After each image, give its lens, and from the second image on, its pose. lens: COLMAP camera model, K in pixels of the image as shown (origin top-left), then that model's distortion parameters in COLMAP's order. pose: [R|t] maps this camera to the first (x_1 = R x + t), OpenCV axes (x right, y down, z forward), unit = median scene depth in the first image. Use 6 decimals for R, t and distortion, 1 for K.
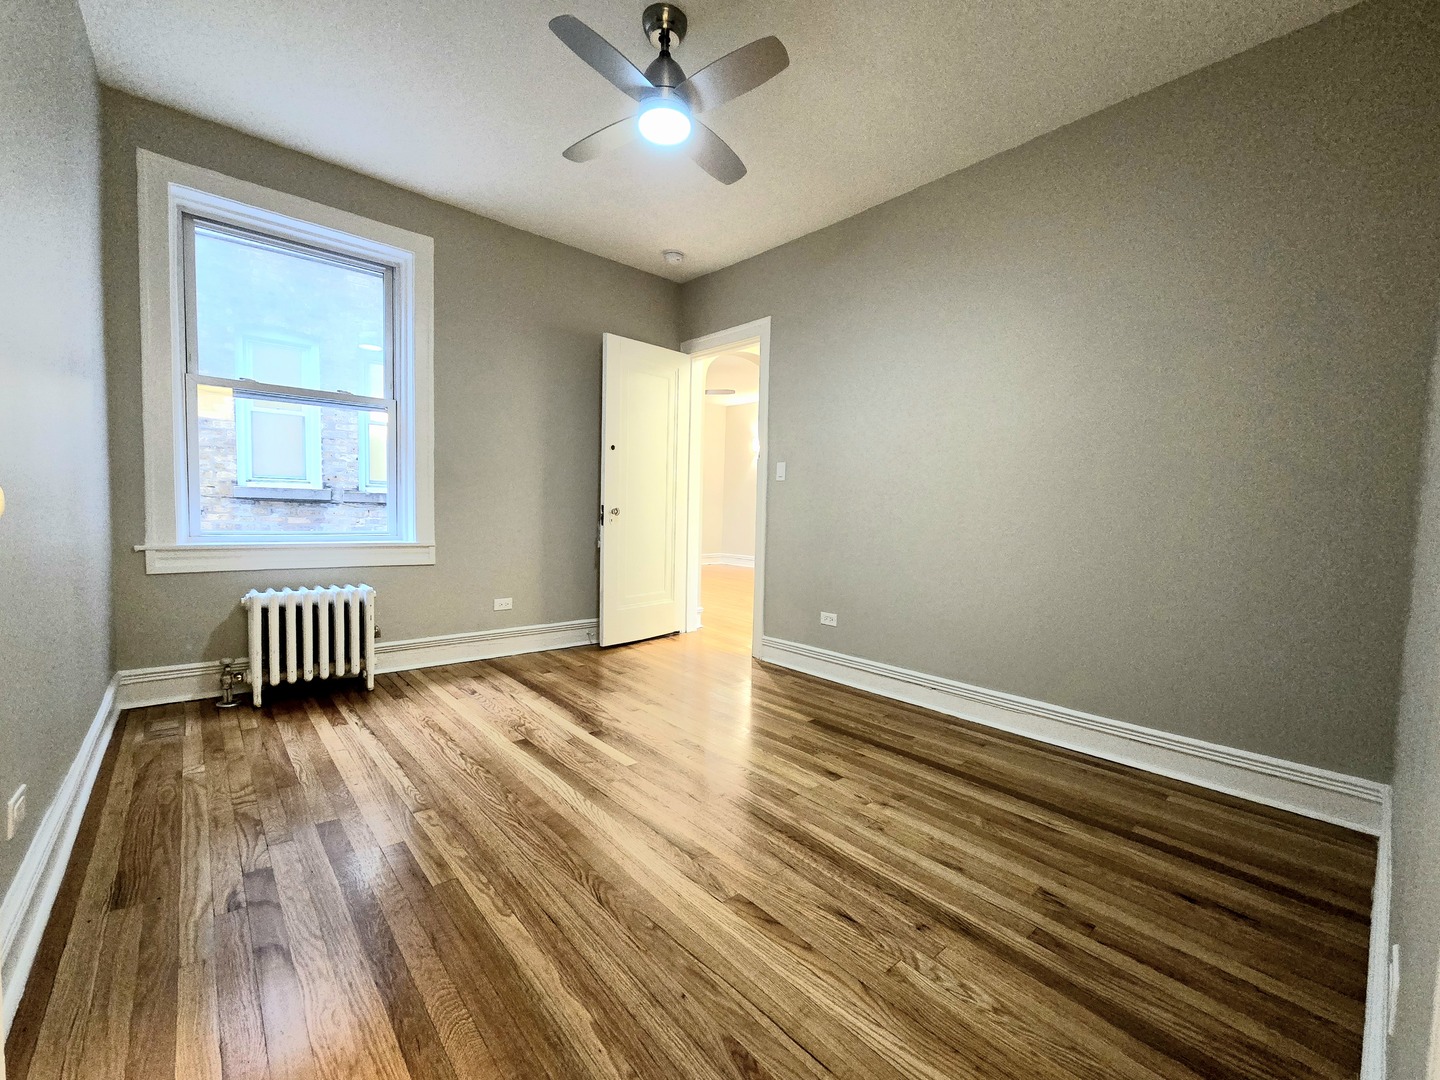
lens RADIAL K [[600.2, 0, 716.4], [0, 600.2, 543.2], [0, 0, 1]] dist [-0.001025, -0.000541]
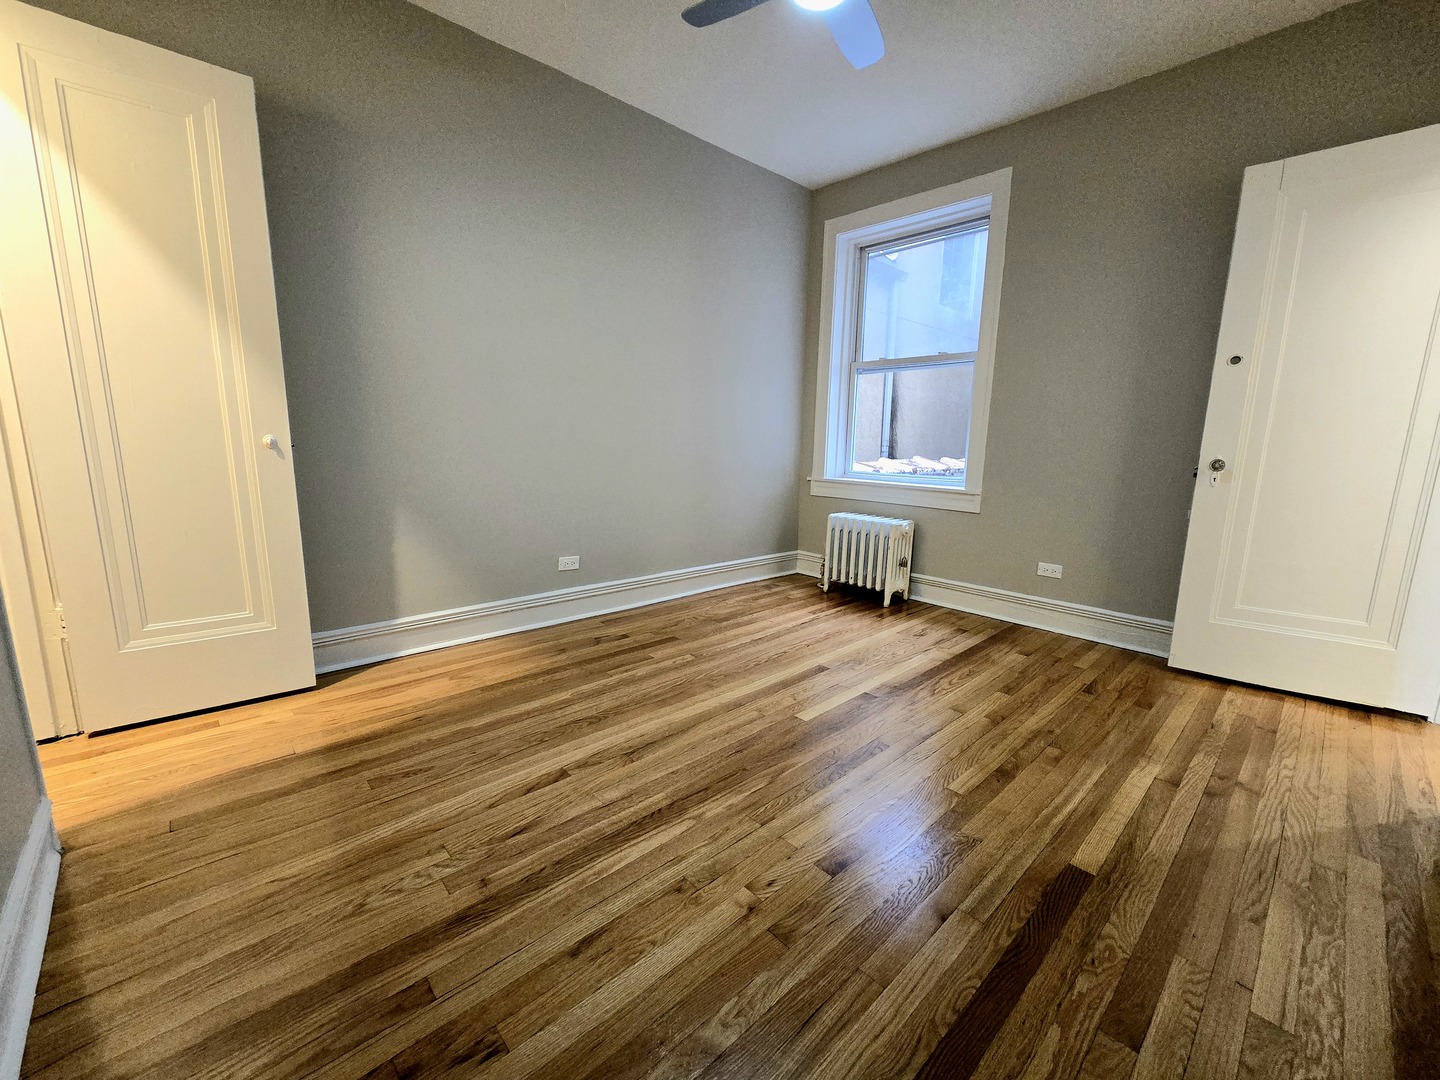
lens RADIAL K [[588.8, 0, 720.0], [0, 588.8, 540.0], [0, 0, 1]] dist [0.001930, 0.000975]
pose [[0.038359, 0.144023, -0.988831, 0.678920], [-0.075536, 0.987146, 0.140847, -0.036487], [0.996405, 0.069289, 0.048745, 0.722845]]
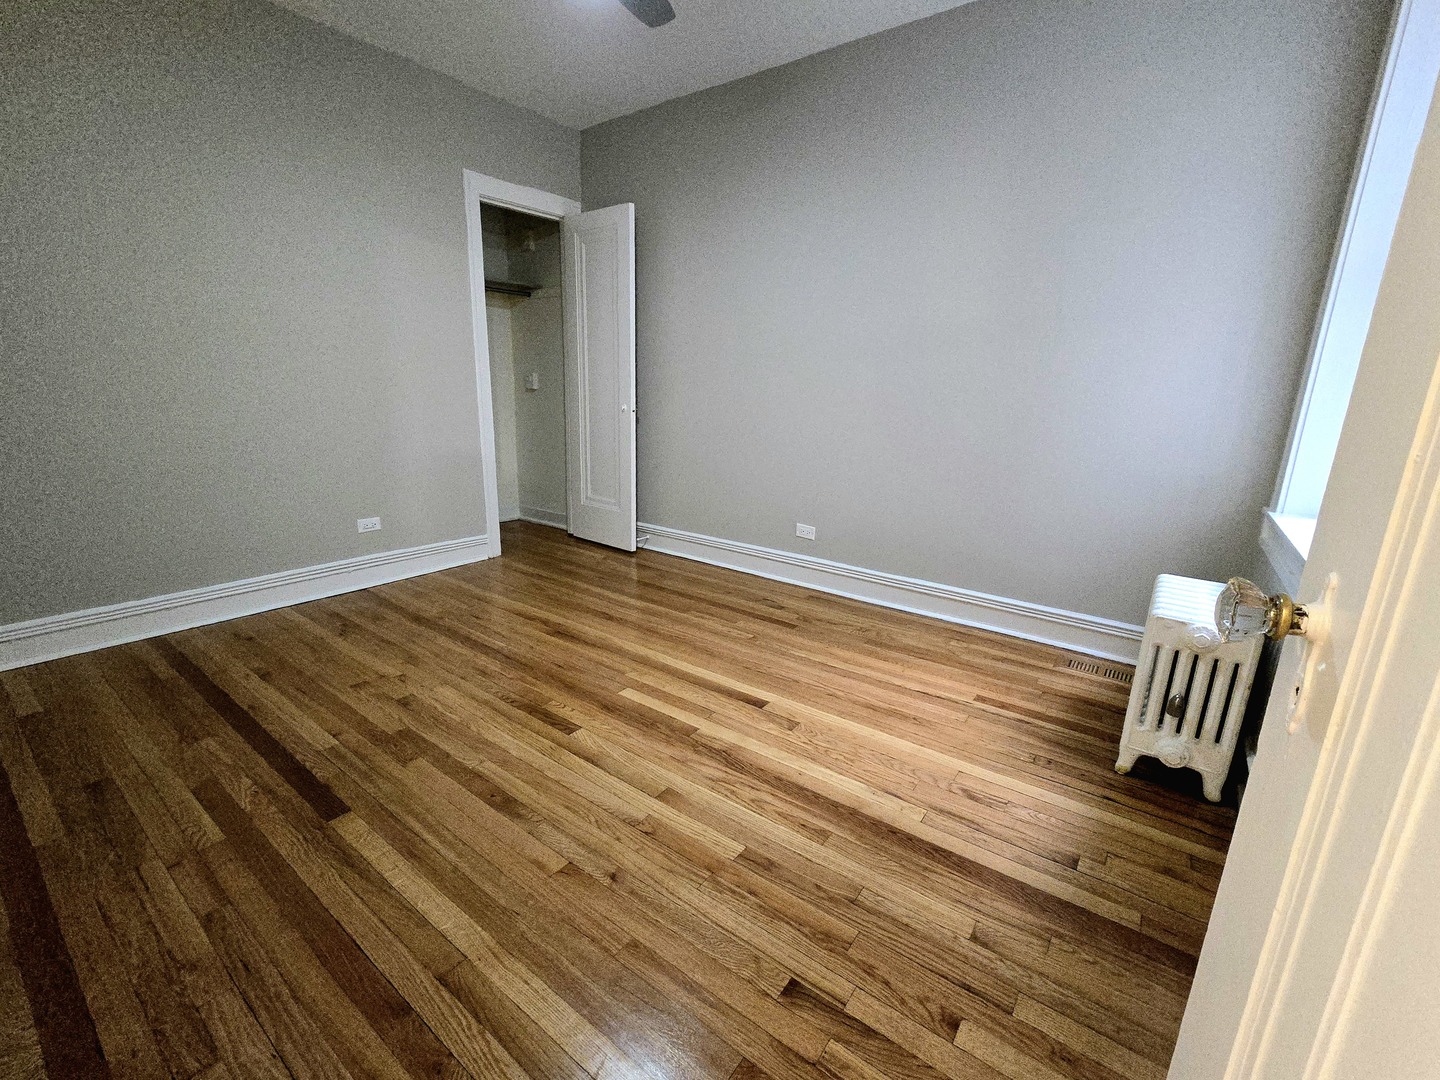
lens RADIAL K [[617.5, 0, 725.1], [0, 617.5, 545.9], [0, 0, 1]] dist [-0.013816, 0.003341]
pose [[-0.974072, -0.002989, -0.226219, -0.067261], [-0.070721, 0.953826, 0.291914, -0.145408], [0.214901, 0.300344, -0.929307, 1.707059]]
